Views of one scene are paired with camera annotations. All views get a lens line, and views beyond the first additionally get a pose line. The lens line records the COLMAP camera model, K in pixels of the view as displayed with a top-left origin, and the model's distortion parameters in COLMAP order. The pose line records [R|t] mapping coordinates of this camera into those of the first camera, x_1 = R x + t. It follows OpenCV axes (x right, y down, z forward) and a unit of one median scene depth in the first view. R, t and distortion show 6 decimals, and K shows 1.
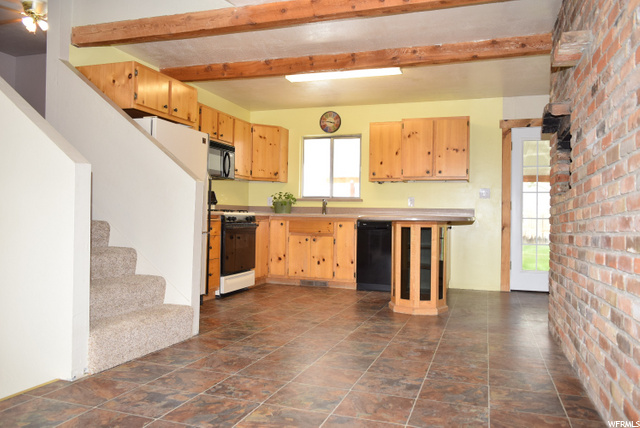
lens RADIAL K [[497.1, 0, 320.0], [0, 497.1, 214.0], [0, 0, 1]] dist [-0.009511, 0.003594]
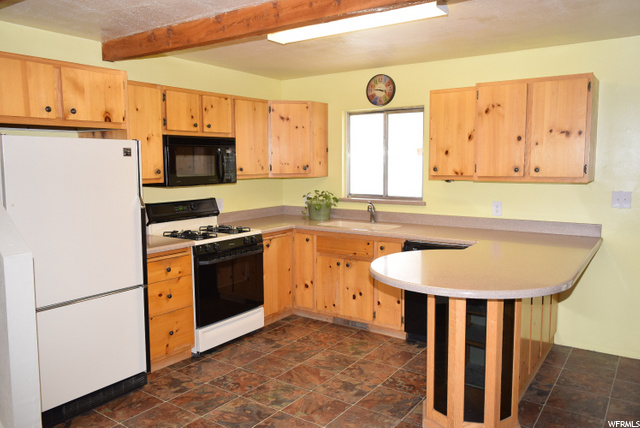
lens RADIAL K [[497.1, 0, 320.0], [0, 497.1, 214.0], [0, 0, 1]] dist [-0.009511, 0.003594]
pose [[0.959400, 0.005915, -0.281987, 0.150624], [0.024682, 0.994184, 0.104827, -0.096108], [0.280967, -0.107531, 0.953674, 0.322162]]
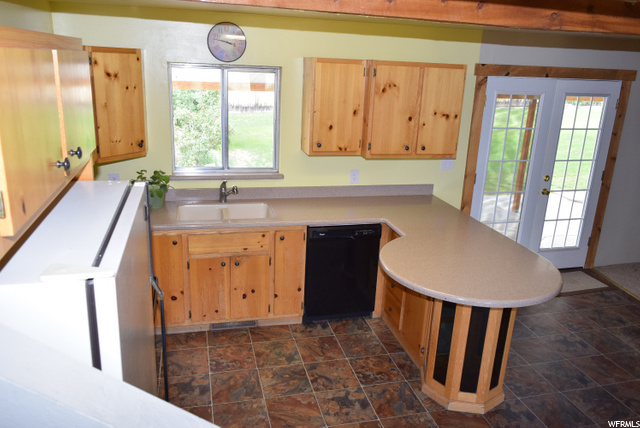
lens RADIAL K [[497.1, 0, 320.0], [0, 497.1, 214.0], [0, 0, 1]] dist [-0.009511, 0.003594]
pose [[0.837825, -0.141543, 0.527271, -0.236564], [-0.032010, 0.951409, 0.306263, -0.192795], [-0.544999, -0.273473, 0.792584, 0.488002]]
